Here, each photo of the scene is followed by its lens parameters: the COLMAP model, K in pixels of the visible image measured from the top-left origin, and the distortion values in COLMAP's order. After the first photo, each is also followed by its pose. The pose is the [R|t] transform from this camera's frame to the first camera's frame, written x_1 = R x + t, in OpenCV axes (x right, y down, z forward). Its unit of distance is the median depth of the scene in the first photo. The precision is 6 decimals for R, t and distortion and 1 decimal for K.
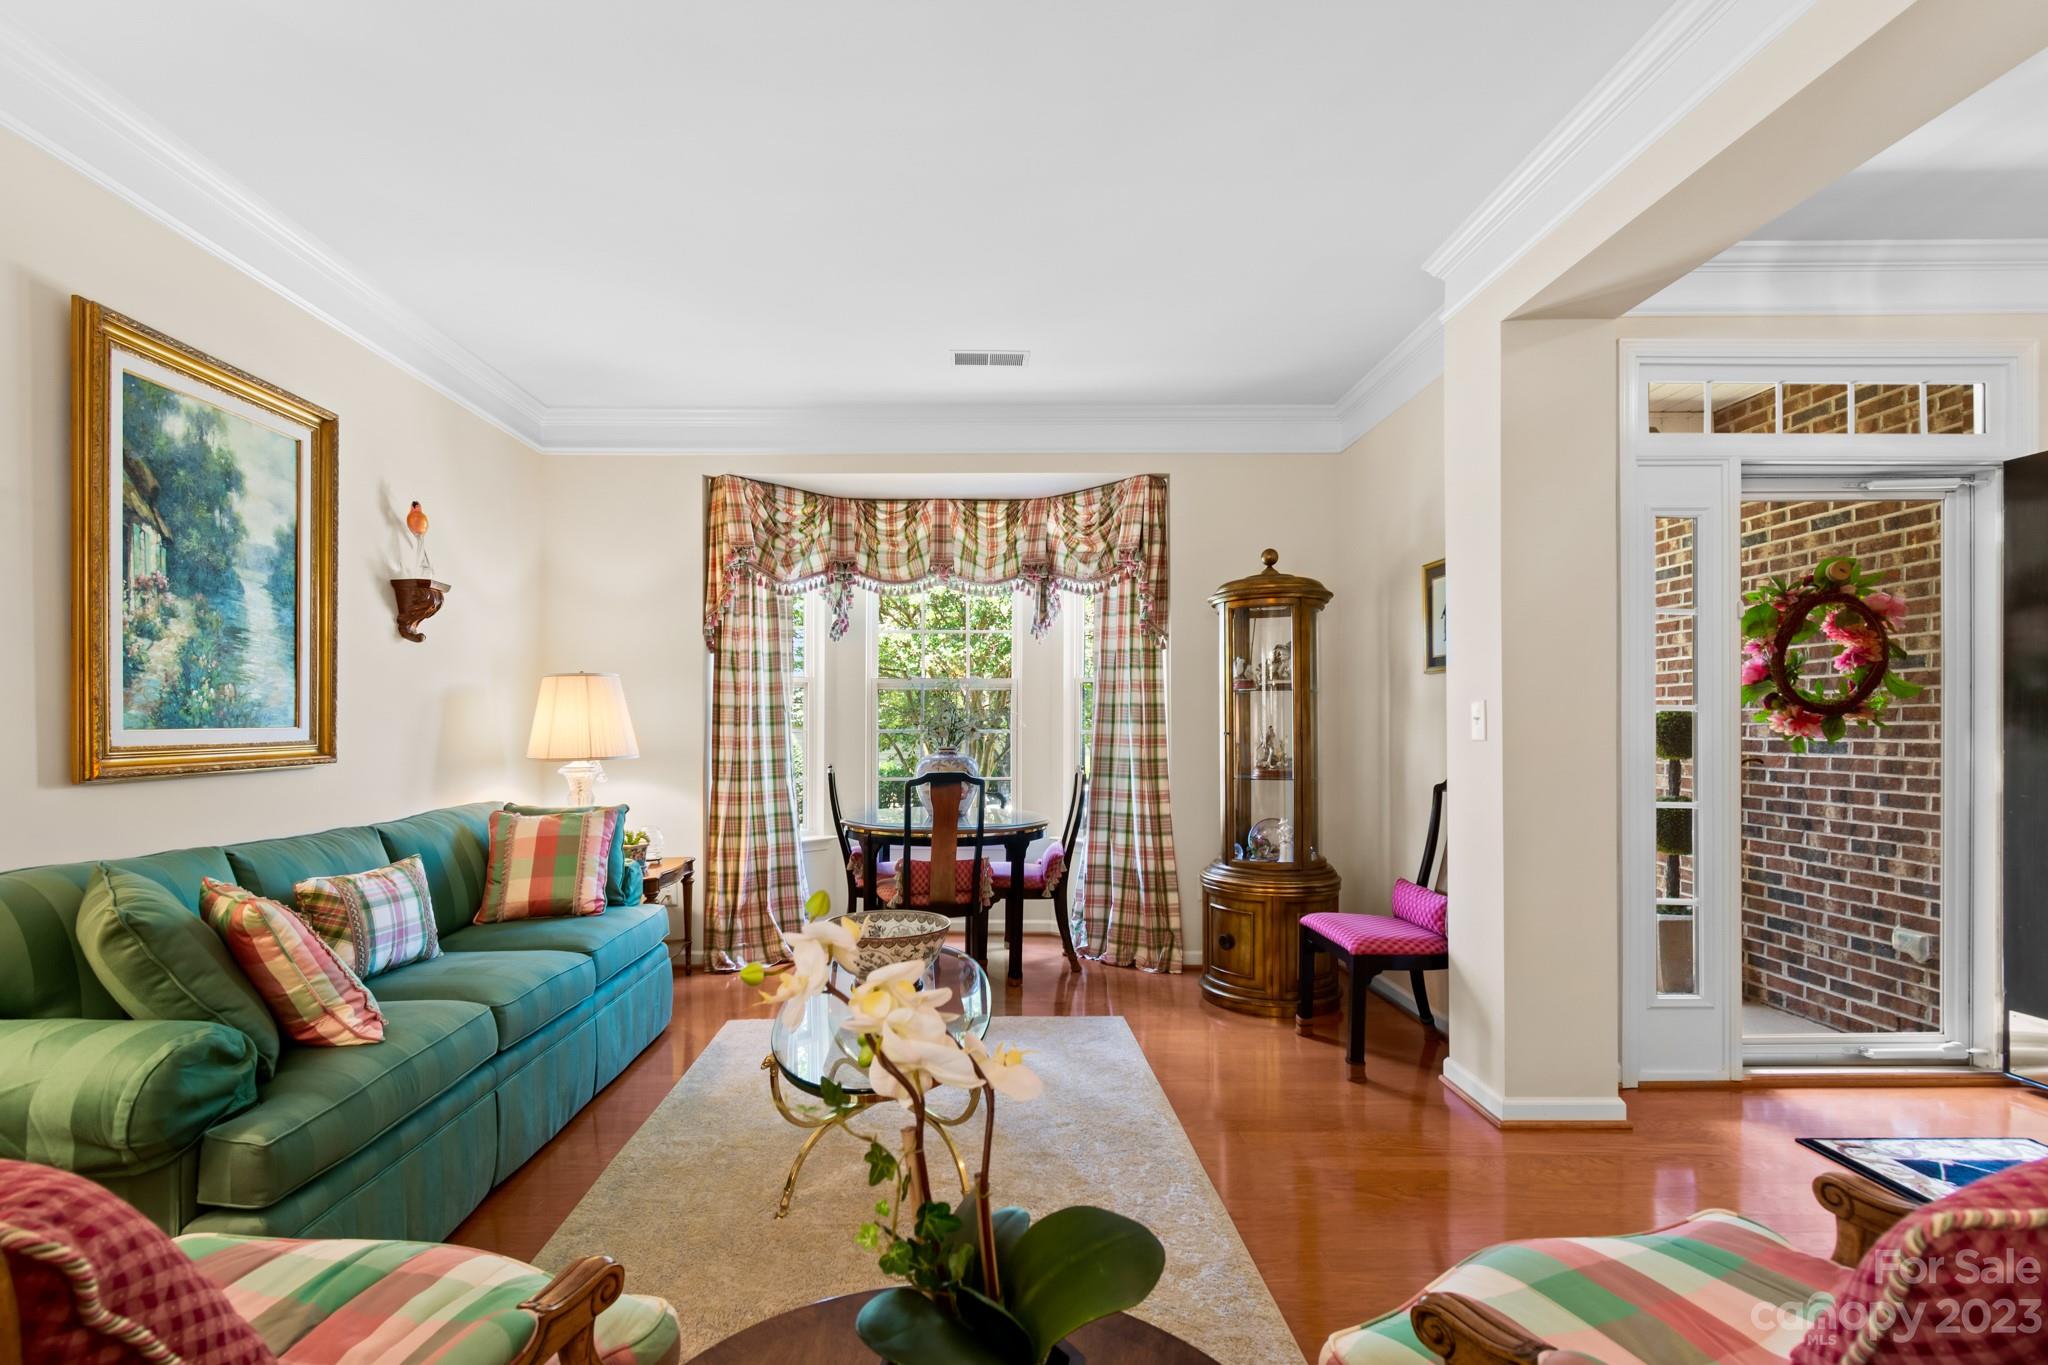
lens RADIAL K [[937.0, 0, 1027.1], [0, 937.0, 731.8], [0, 0, 1]] dist [-0.001294, -0.000439]
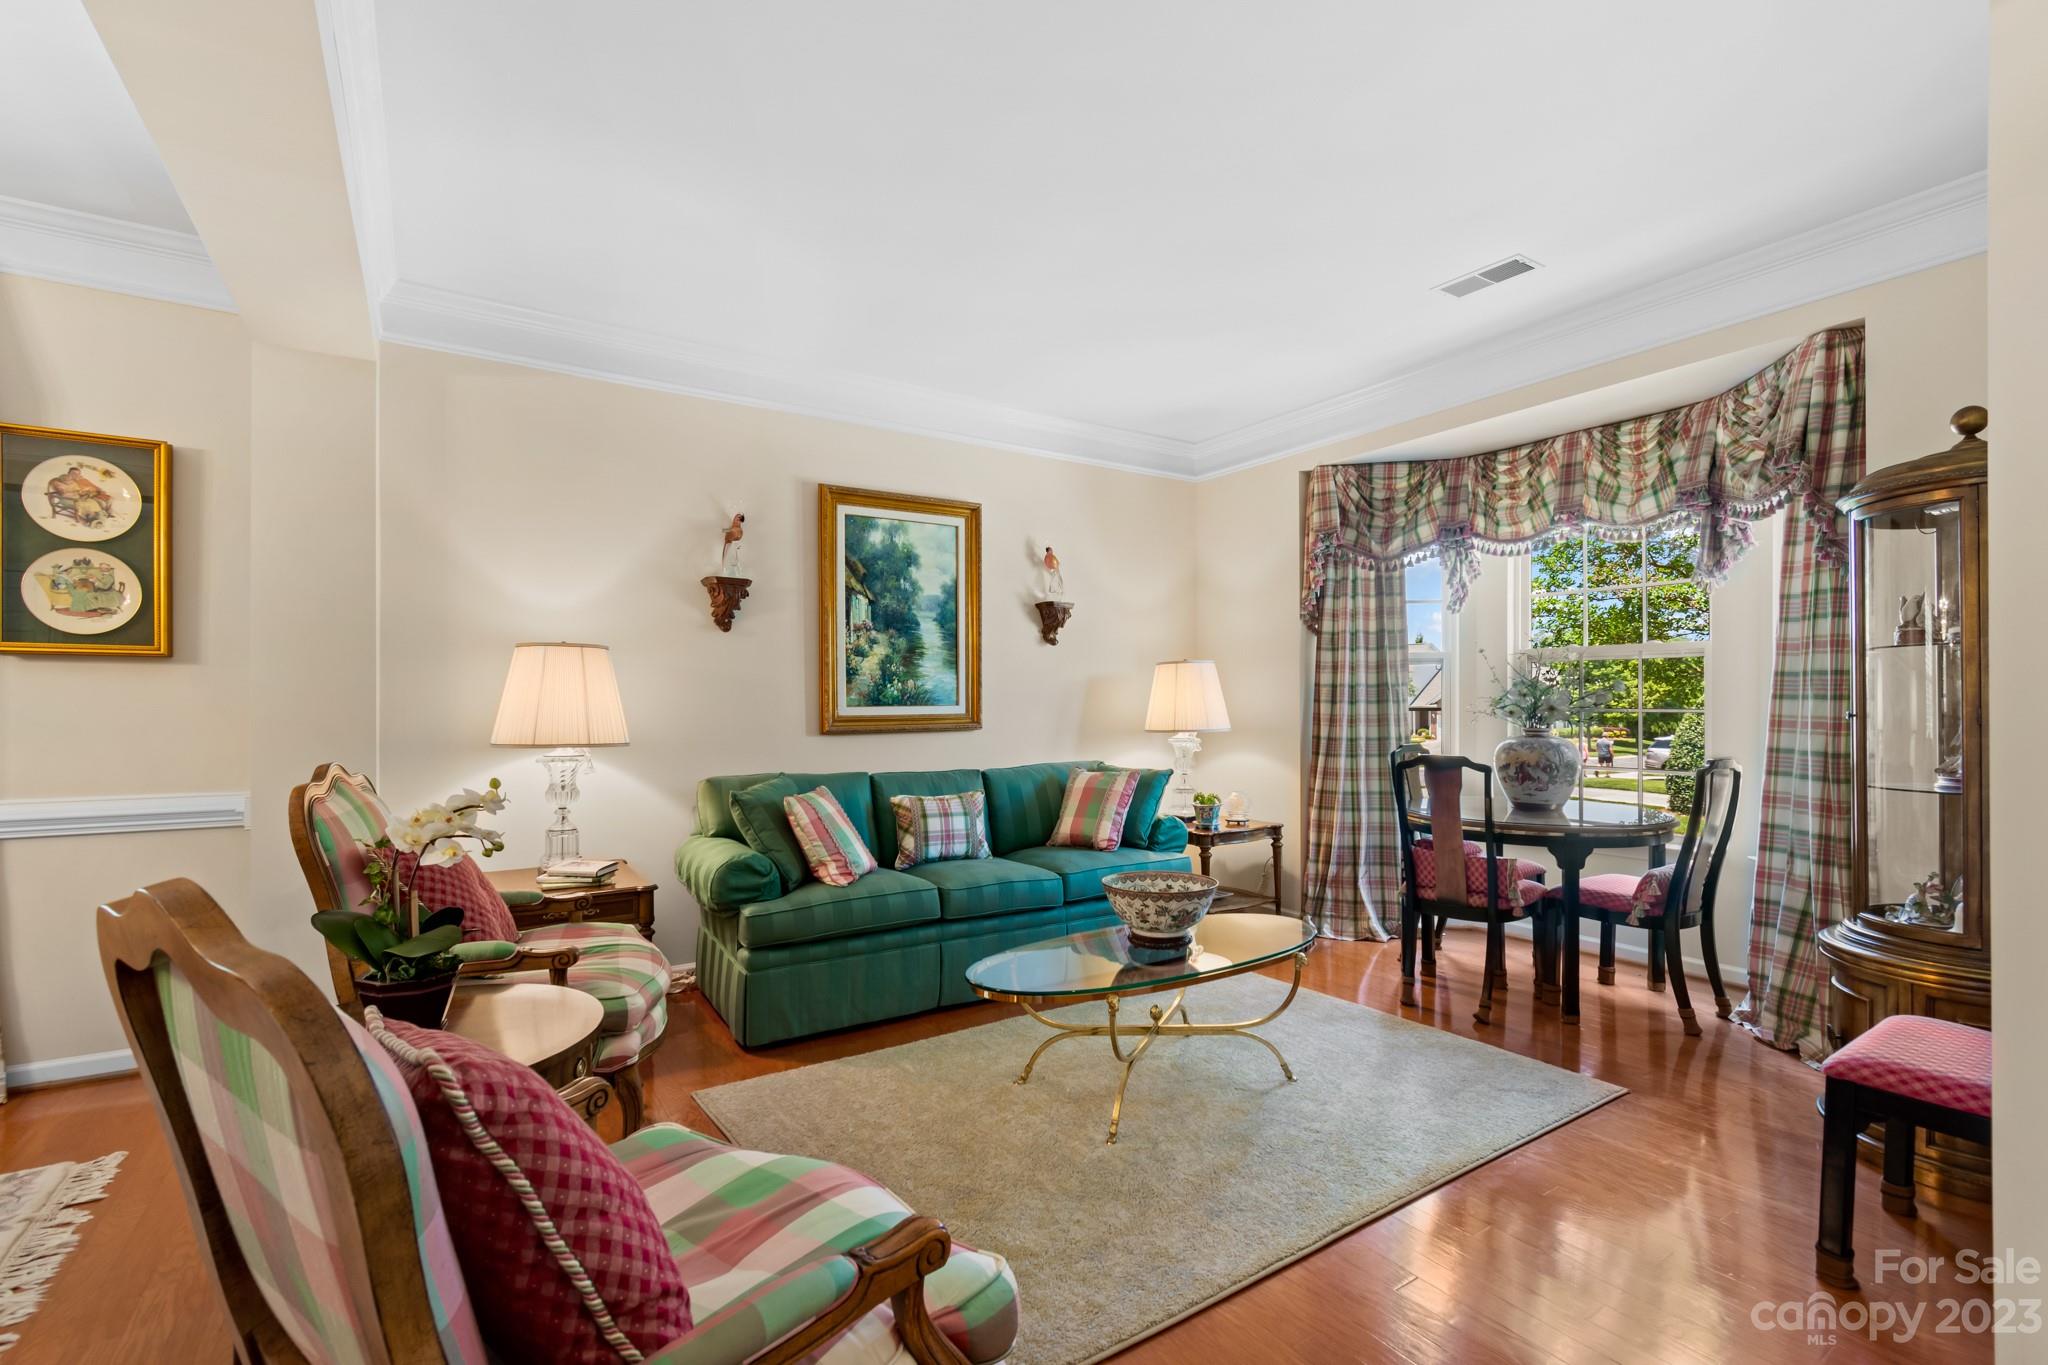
lens RADIAL K [[941.3, 0, 1012.6], [0, 941.3, 707.0], [0, 0, 1]] dist [0.001425, -0.000302]
pose [[0.522284, 0.001718, -0.852770, 0.454869], [-0.003968, 0.999992, -0.000416, -0.001125], [0.852763, 0.003601, 0.522286, 0.169314]]
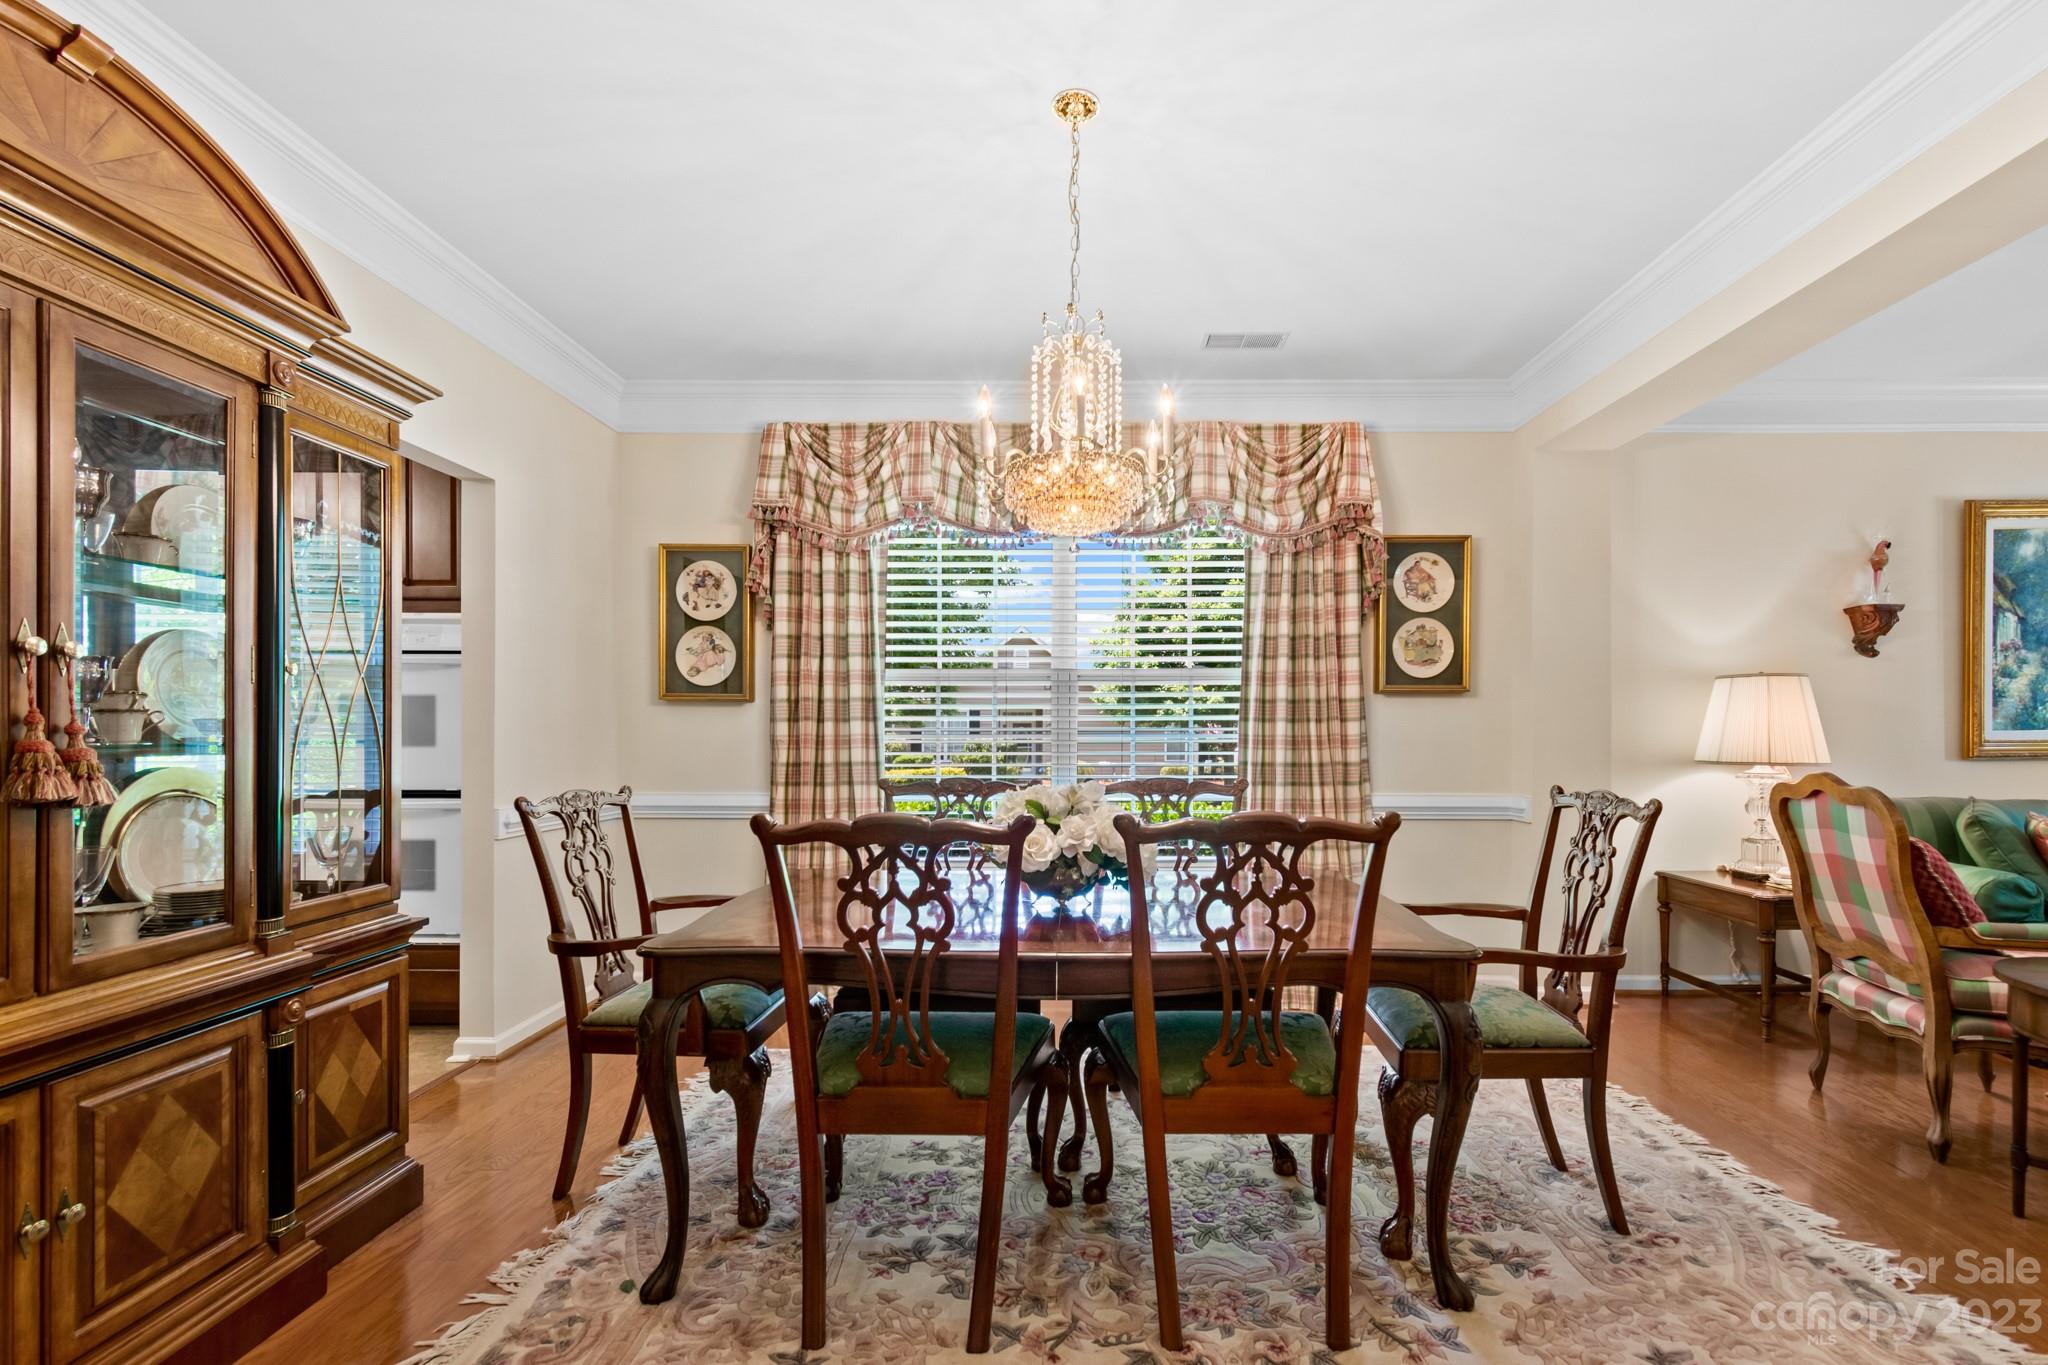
lens RADIAL K [[937.0, 0, 1027.1], [0, 937.0, 731.8], [0, 0, 1]] dist [-0.001294, -0.000439]
pose [[-0.043535, 0.001639, -0.999051, 0.501029], [-0.006413, 0.999978, 0.001920, 0.004662], [0.999031, 0.006490, -0.043523, -0.425695]]
